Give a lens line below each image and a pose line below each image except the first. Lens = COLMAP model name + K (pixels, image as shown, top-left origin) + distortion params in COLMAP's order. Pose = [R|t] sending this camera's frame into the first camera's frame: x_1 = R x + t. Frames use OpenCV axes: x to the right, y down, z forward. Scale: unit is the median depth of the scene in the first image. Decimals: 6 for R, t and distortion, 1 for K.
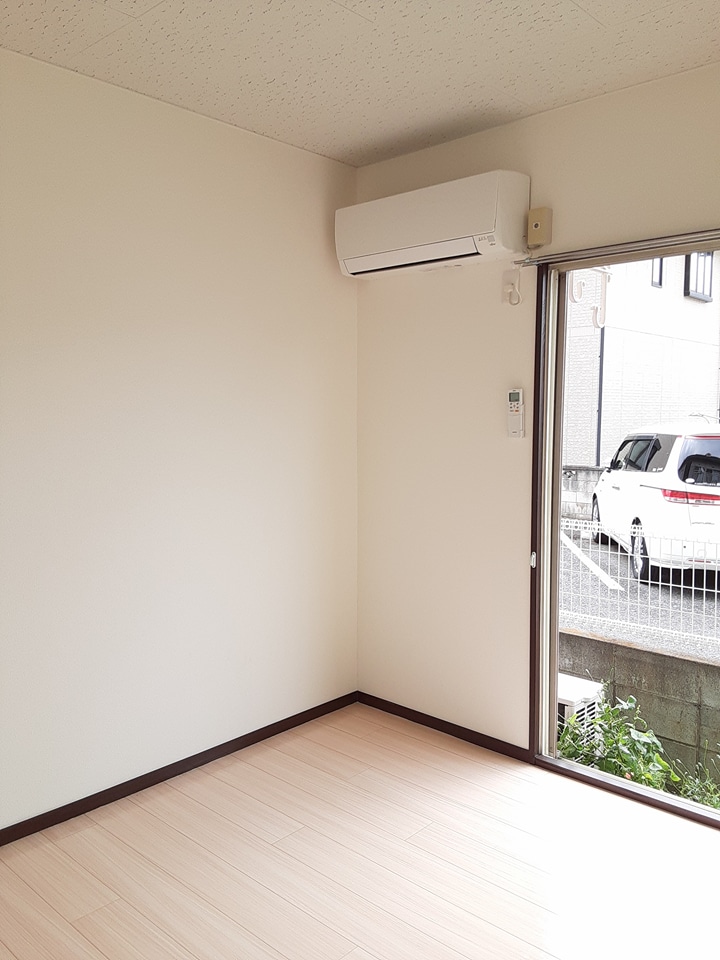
lens RADIAL K [[772.5, 0, 345.4], [0, 772.5, 486.0], [0, 0, 1]] dist [0.113132, -0.177683]
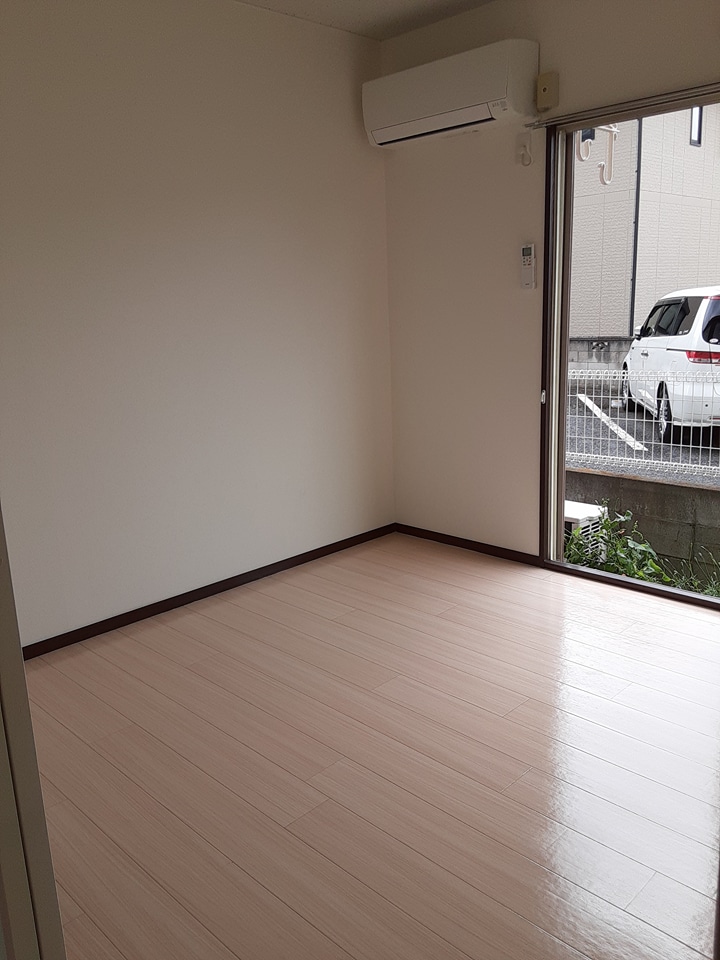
lens RADIAL K [[772.5, 0, 345.4], [0, 772.5, 486.0], [0, 0, 1]] dist [0.113132, -0.177683]
pose [[0.998359, -0.032785, -0.046958, -0.002966], [0.039023, 0.989555, 0.138770, 0.049870], [0.041918, -0.140375, 0.989211, -0.167451]]
